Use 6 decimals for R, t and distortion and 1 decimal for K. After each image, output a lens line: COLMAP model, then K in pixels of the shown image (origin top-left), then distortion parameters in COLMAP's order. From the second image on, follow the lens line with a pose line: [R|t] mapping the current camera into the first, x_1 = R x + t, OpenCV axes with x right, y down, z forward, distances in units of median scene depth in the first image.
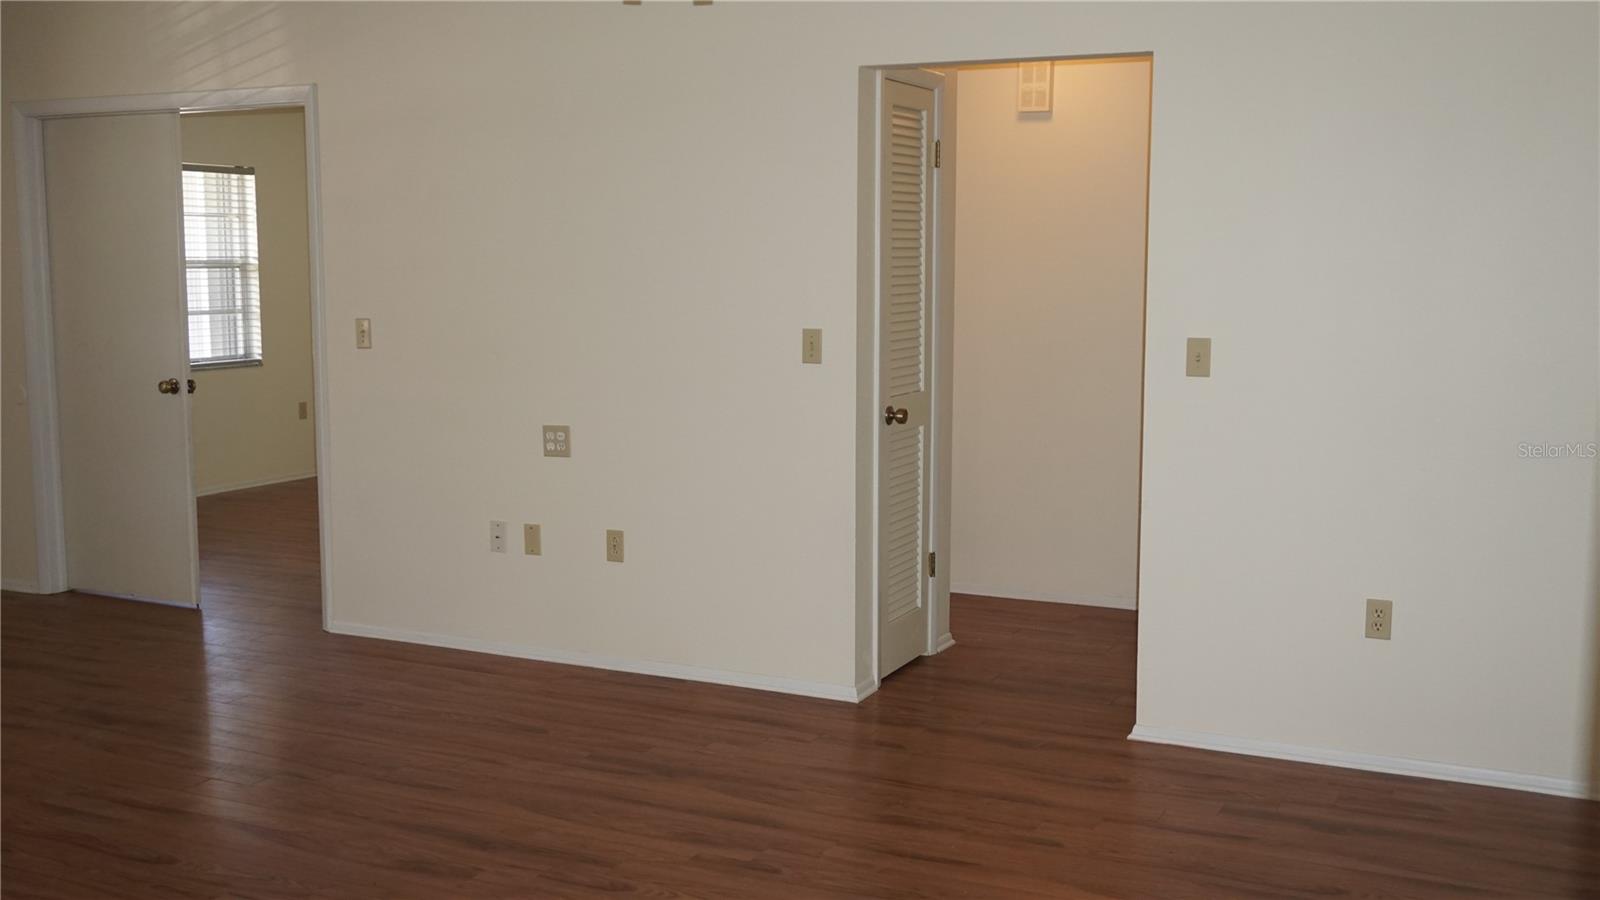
lens RADIAL K [[1606.6, 0, 791.1], [0, 1606.6, 467.3], [0, 0, 1]] dist [-0.016062, 0.030339]
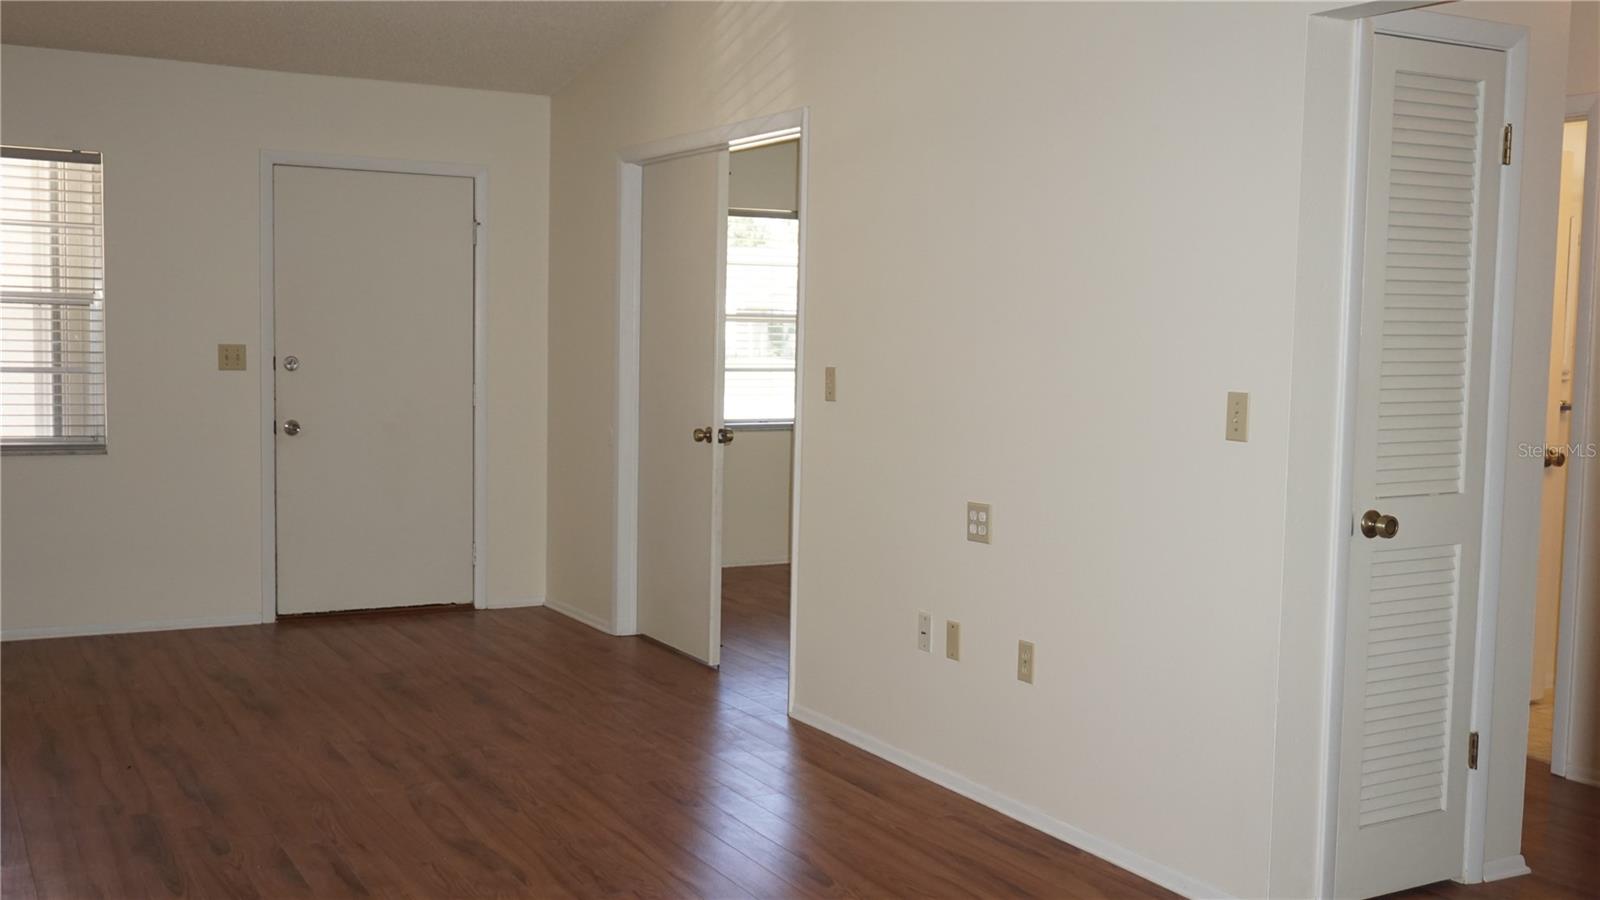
lens RADIAL K [[1597.6, 0, 800.6], [0, 1597.6, 478.4], [0, 0, 1]] dist [-0.009845, 0.013512]
pose [[0.821540, 0.067621, -0.566127, 0.233239], [-0.091862, 0.995668, -0.014380, -0.018806], [0.562702, 0.063820, 0.824192, 0.287247]]
